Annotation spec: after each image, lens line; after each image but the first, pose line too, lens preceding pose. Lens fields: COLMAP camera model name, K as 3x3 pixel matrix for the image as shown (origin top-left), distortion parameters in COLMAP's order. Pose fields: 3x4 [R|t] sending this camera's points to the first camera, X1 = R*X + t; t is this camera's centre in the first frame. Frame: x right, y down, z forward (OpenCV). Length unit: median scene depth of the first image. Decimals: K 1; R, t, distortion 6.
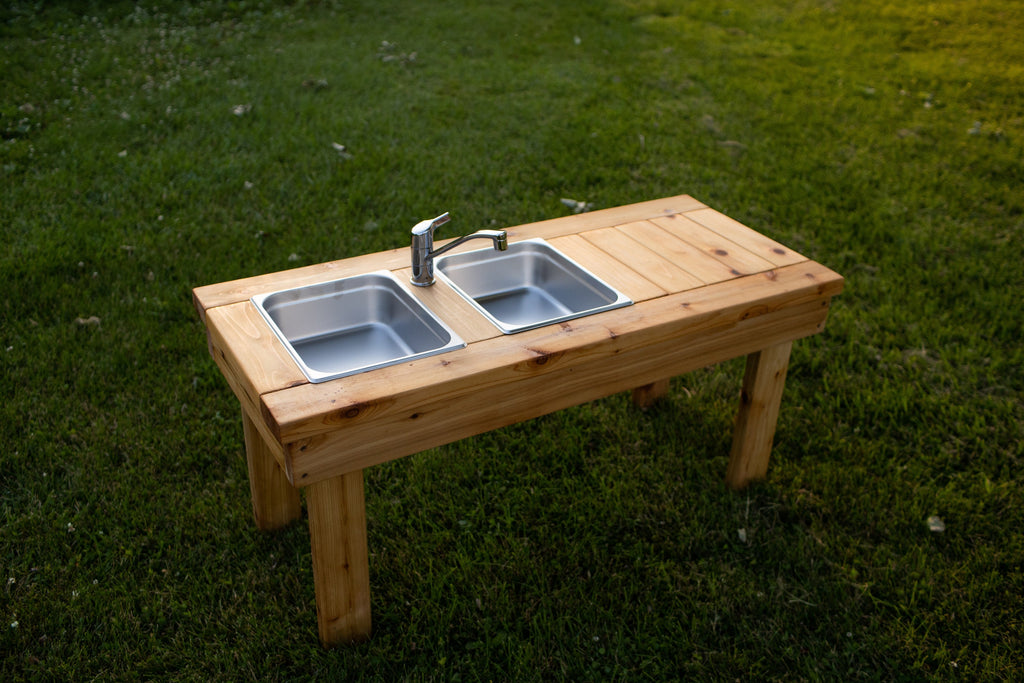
lens RADIAL K [[1009.5, 0, 512.0], [0, 1009.5, 341.5], [0, 0, 1]] dist [-0.107434, 0.119349]
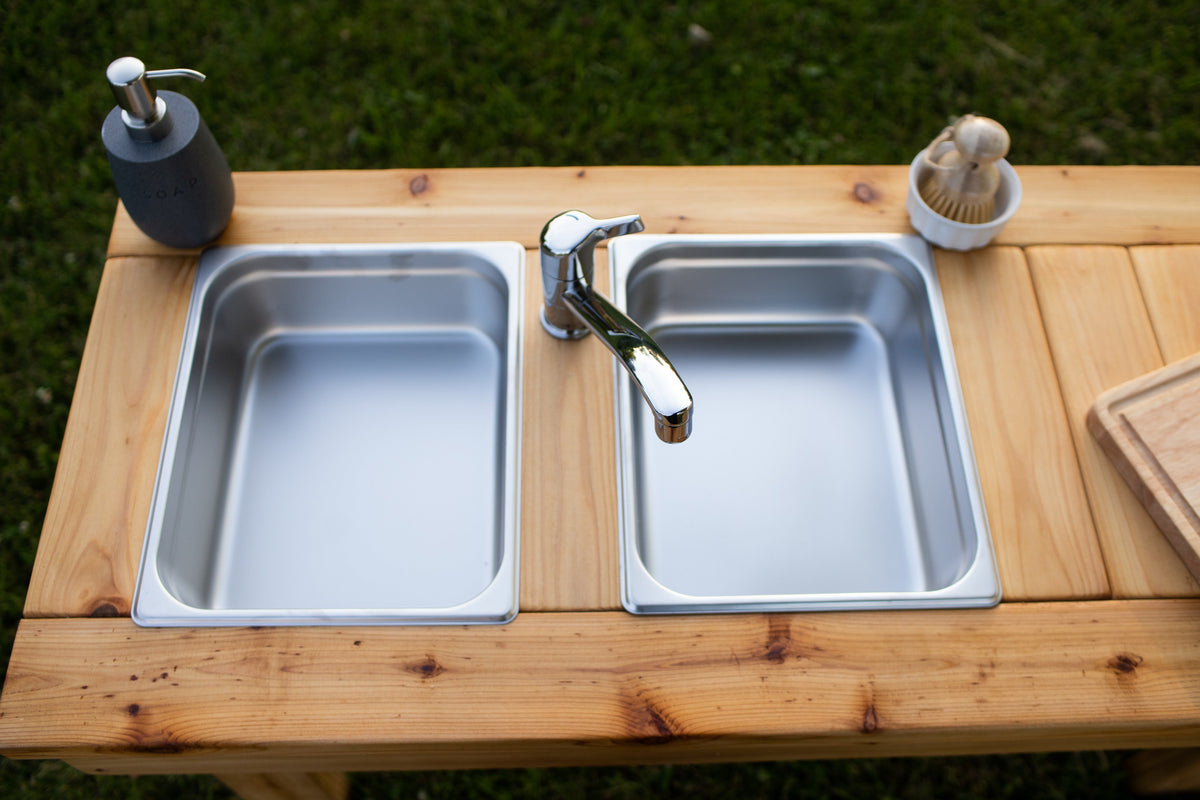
lens RADIAL K [[1183.0, 0, 600.0], [0, 1183.0, 400.0], [0, 0, 1]] dist [-0.107434, 0.119349]
pose [[0.875111, 0.405607, -0.263940, 0.042040], [-0.216315, 0.815765, 0.536409, -0.182317], [0.432884, -0.412323, 0.801624, 0.347793]]
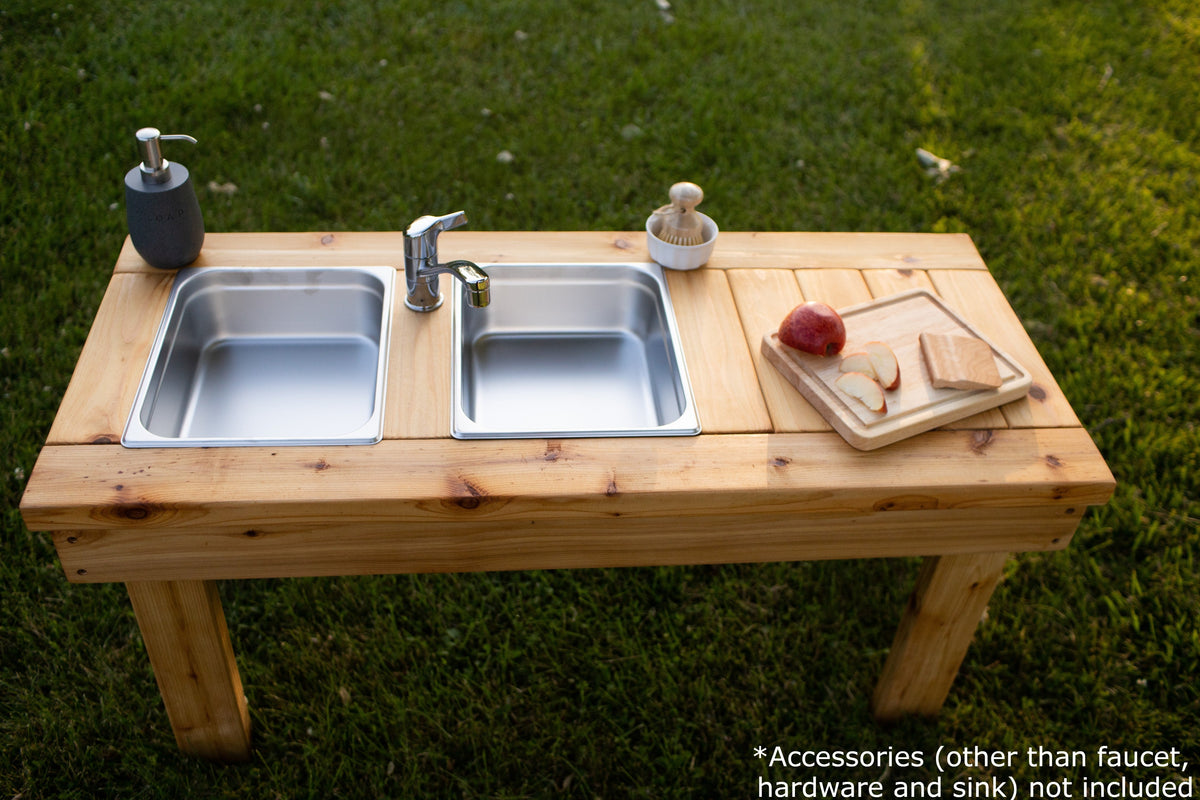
lens RADIAL K [[1183.0, 0, 600.0], [0, 1183.0, 400.0], [0, 0, 1]] dist [-0.107434, 0.119349]
pose [[0.905602, 0.287664, -0.311662, 0.163349], [-0.226376, 0.949246, 0.218370, -0.114941], [0.358662, -0.127203, 0.924760, 0.190357]]
